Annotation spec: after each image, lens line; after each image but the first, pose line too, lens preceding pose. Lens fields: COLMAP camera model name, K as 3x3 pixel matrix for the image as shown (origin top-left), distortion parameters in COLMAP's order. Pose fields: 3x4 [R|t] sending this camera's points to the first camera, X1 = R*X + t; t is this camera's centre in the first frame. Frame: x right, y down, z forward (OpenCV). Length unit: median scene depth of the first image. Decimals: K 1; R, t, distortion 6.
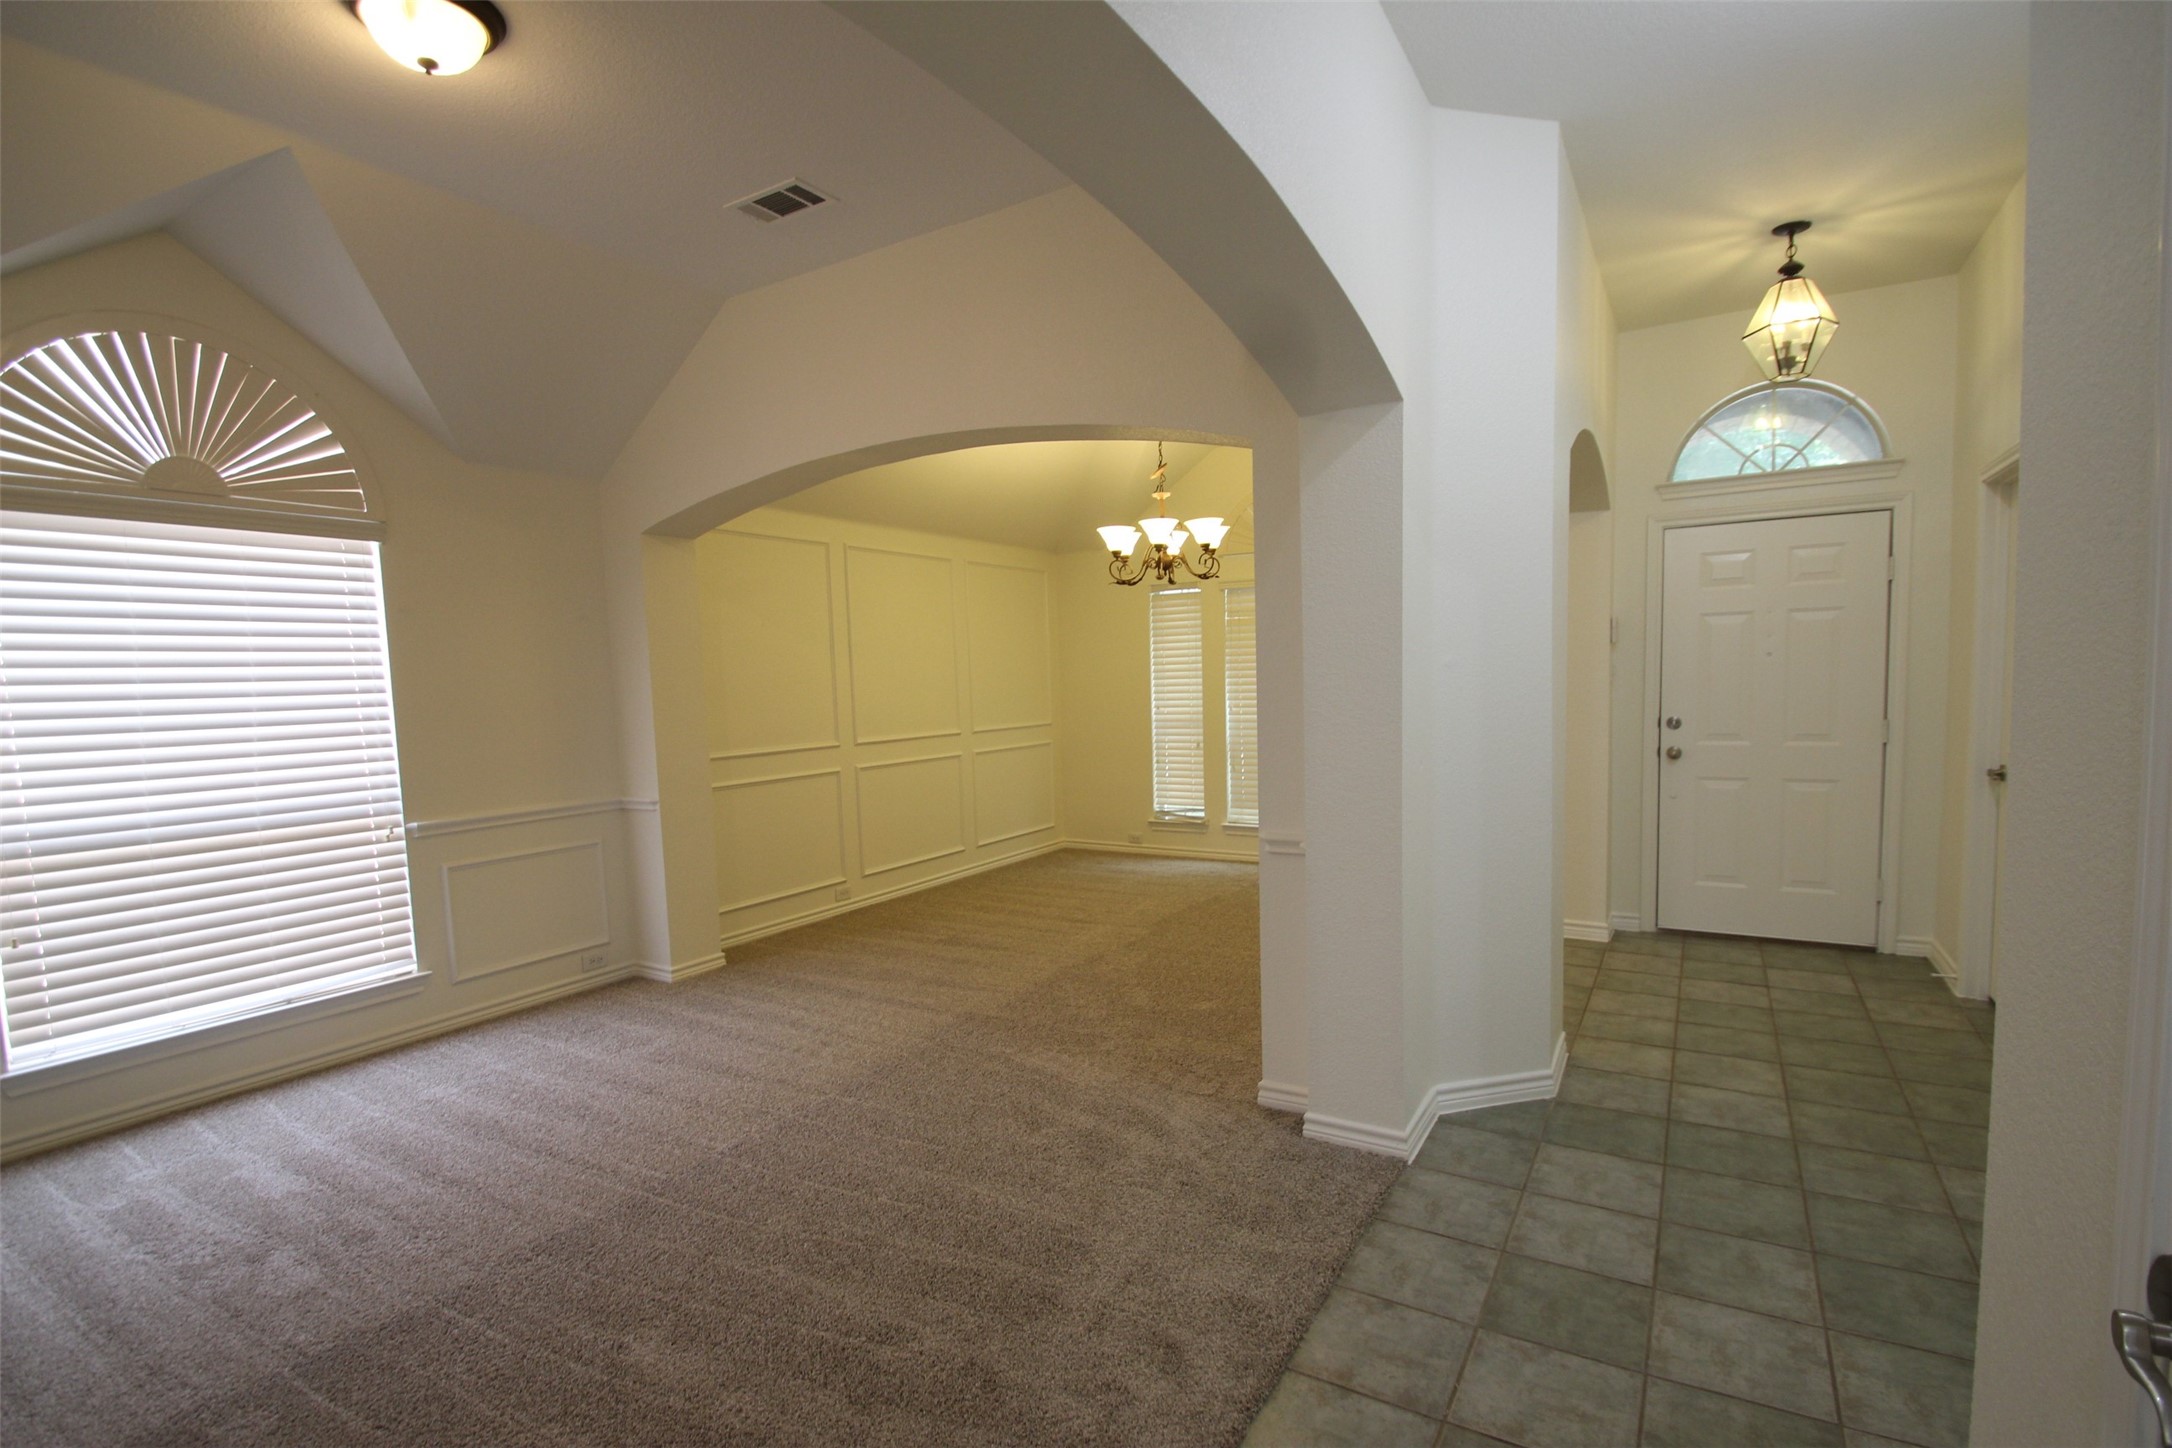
lens RADIAL K [[1017.7, 0, 1108.6], [0, 1017.7, 748.3], [0, 0, 1]] dist [-0.000362, -0.005147]
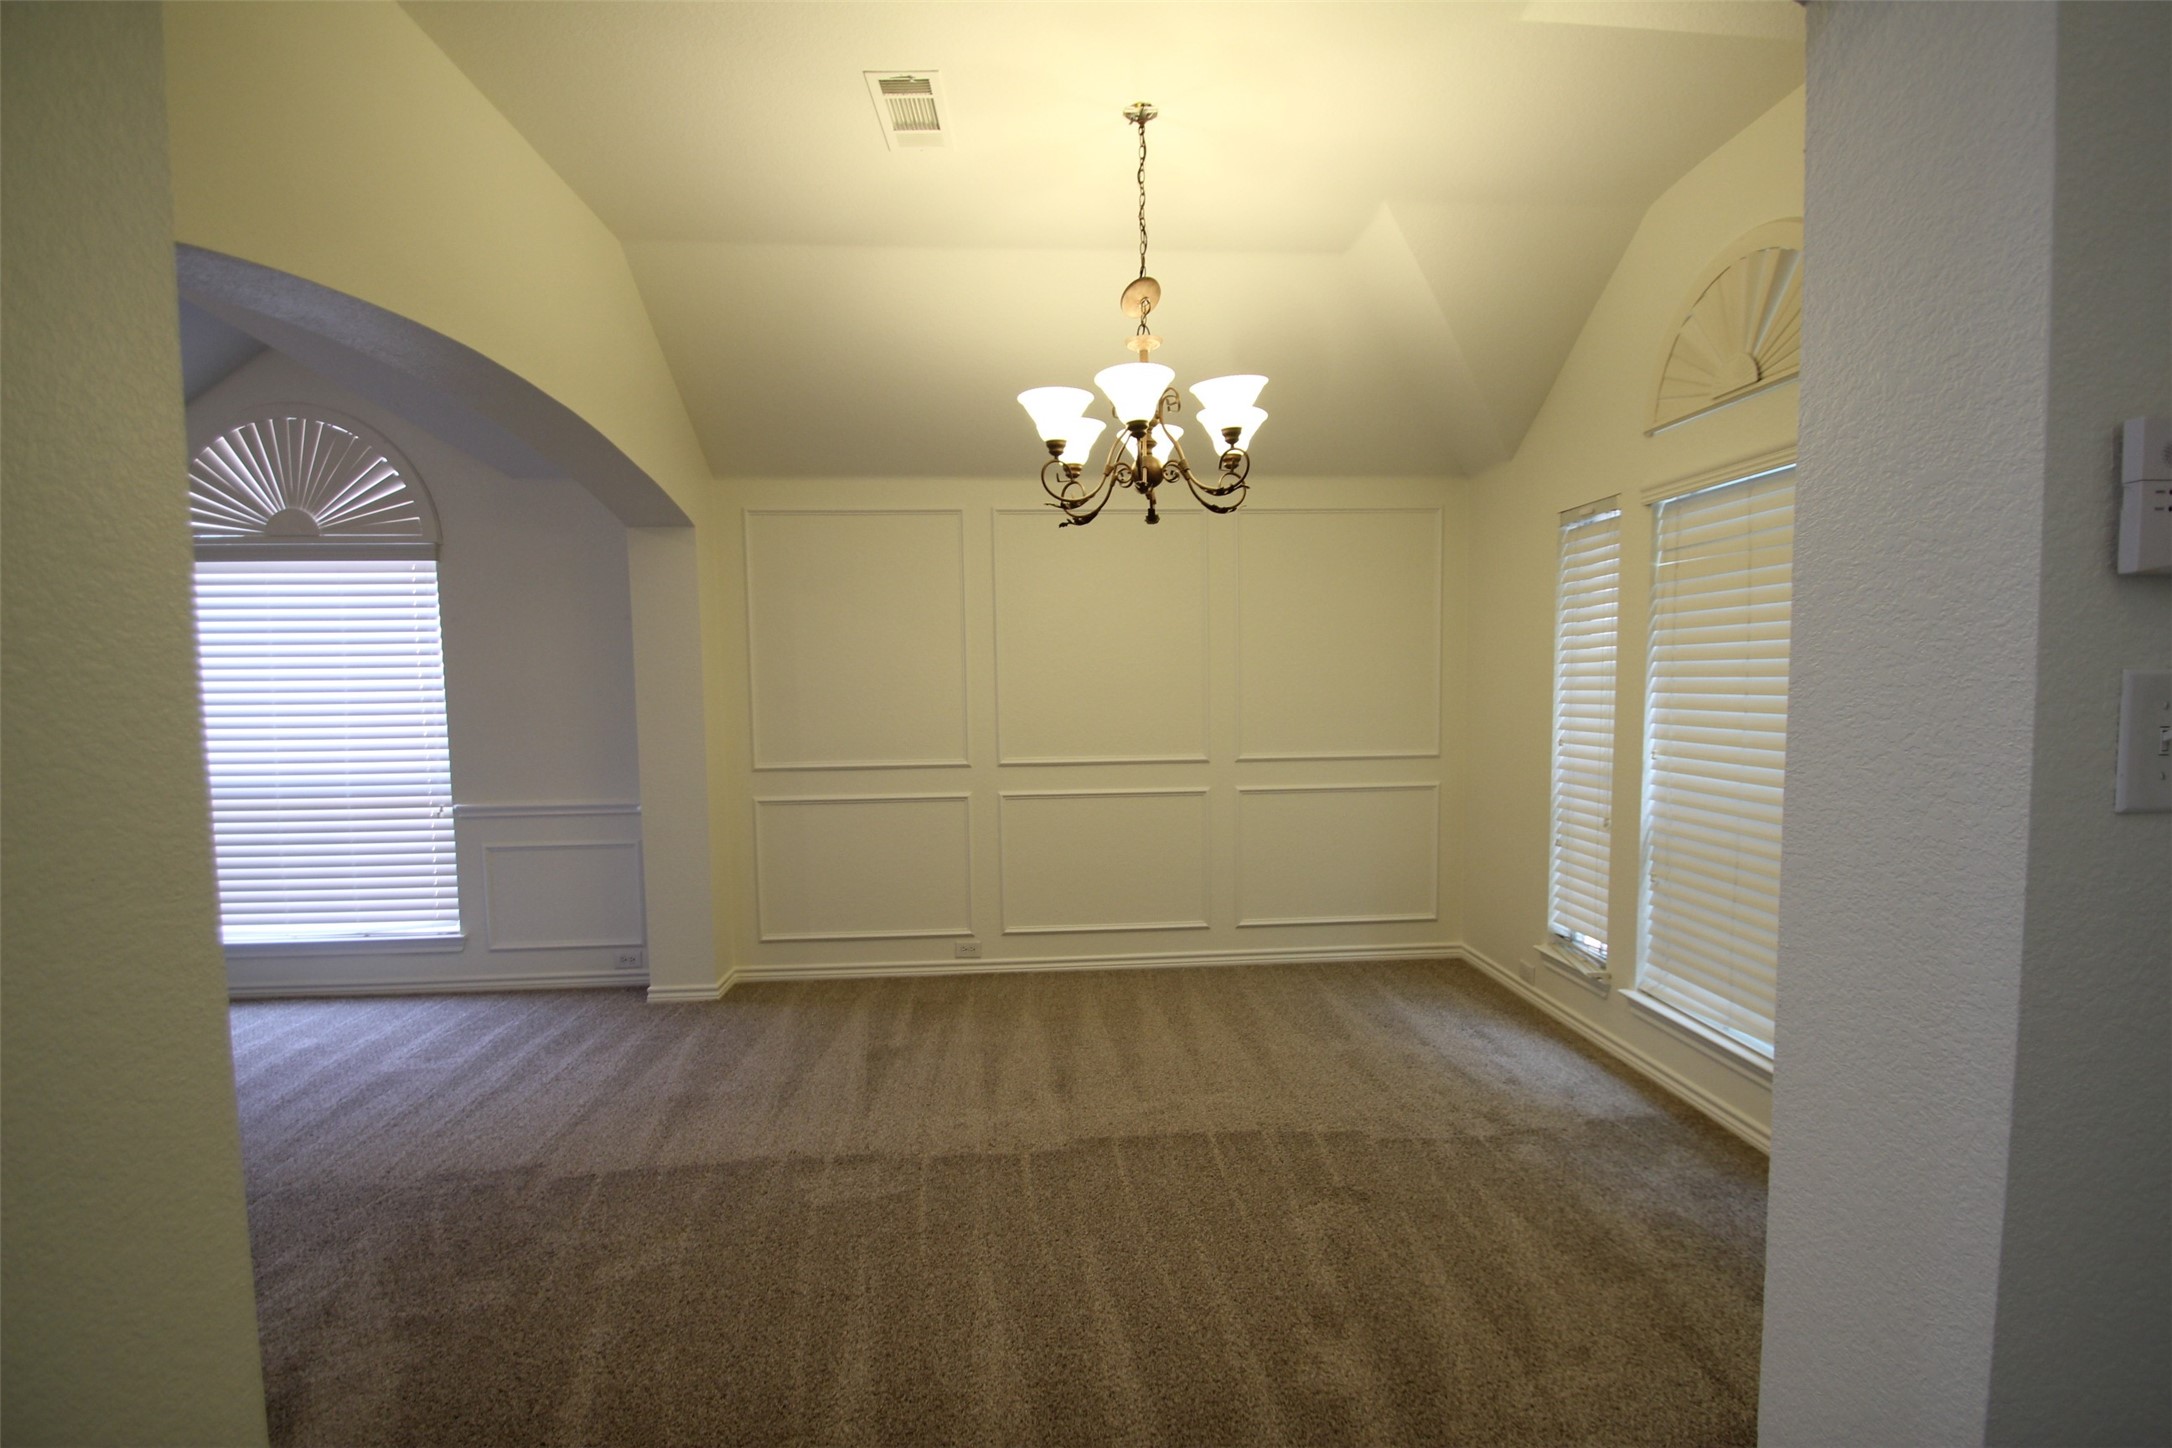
lens RADIAL K [[1017.7, 0, 1104.5], [0, 1017.7, 760.1], [0, 0, 1]] dist [-0.000362, -0.005147]
pose [[0.565656, 0.084518, -0.820299, 0.671378], [-0.062013, 0.996277, 0.059887, -0.091243], [0.822307, 0.016994, 0.568791, 0.955250]]
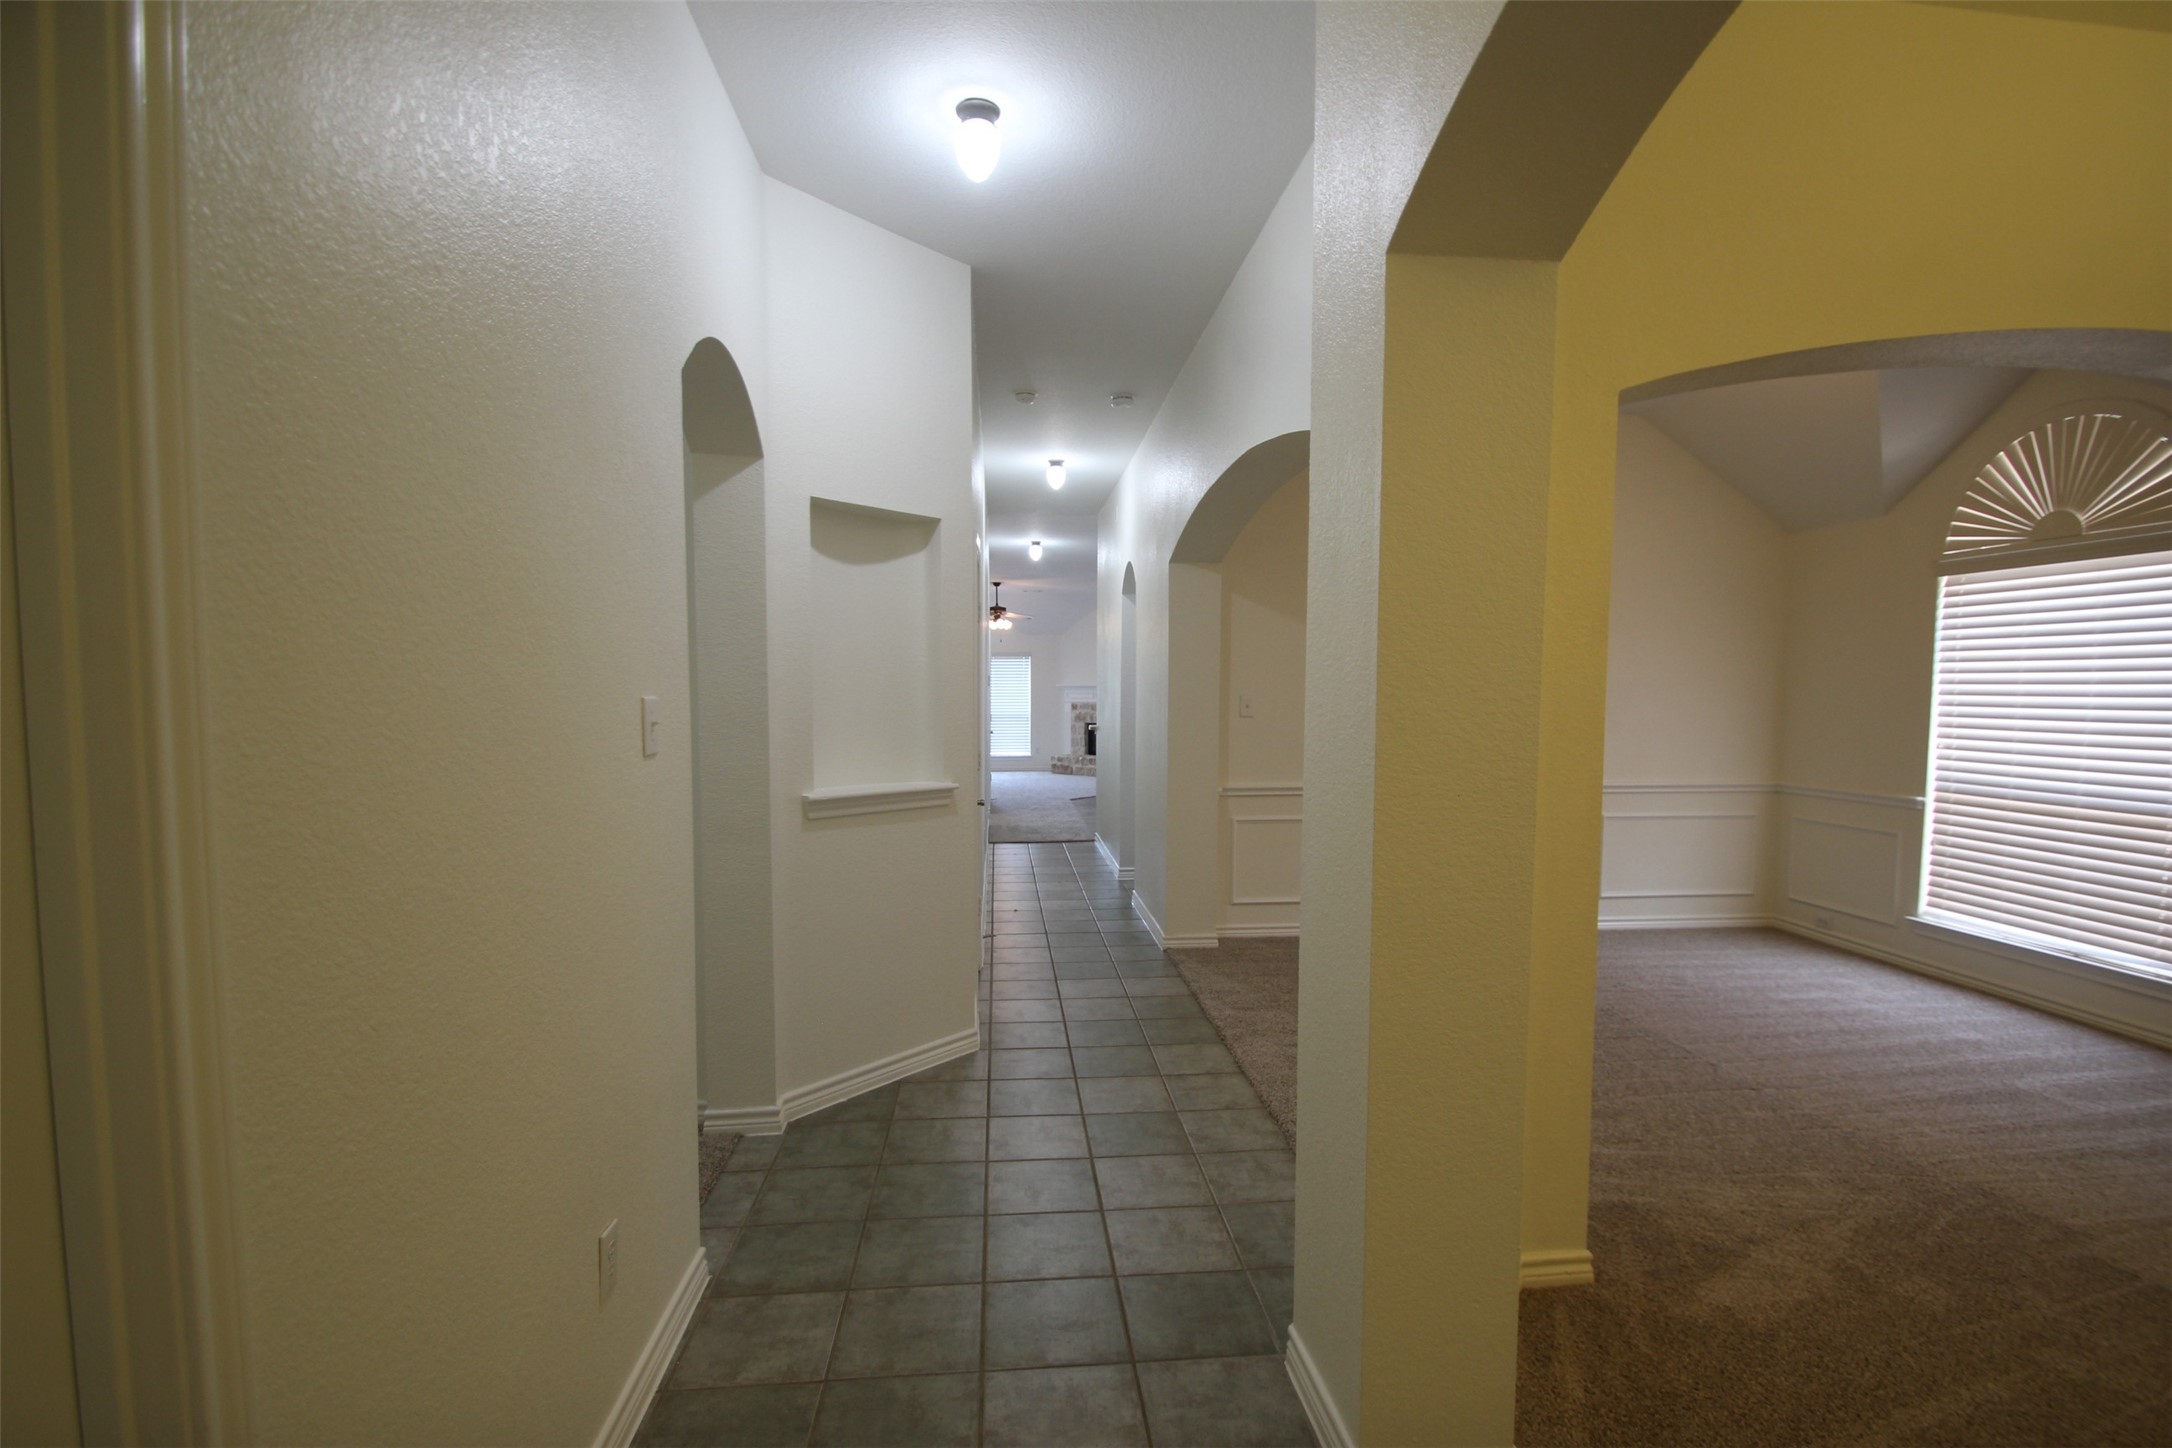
lens RADIAL K [[1017.7, 0, 1089.9], [0, 1017.7, 746.8], [0, 0, 1]] dist [-0.000362, -0.005147]
pose [[-0.812854, 0.058403, -0.579532, 0.734751], [-0.018250, 0.991918, 0.125560, -0.108688], [0.582181, 0.112638, -0.805219, 1.152726]]
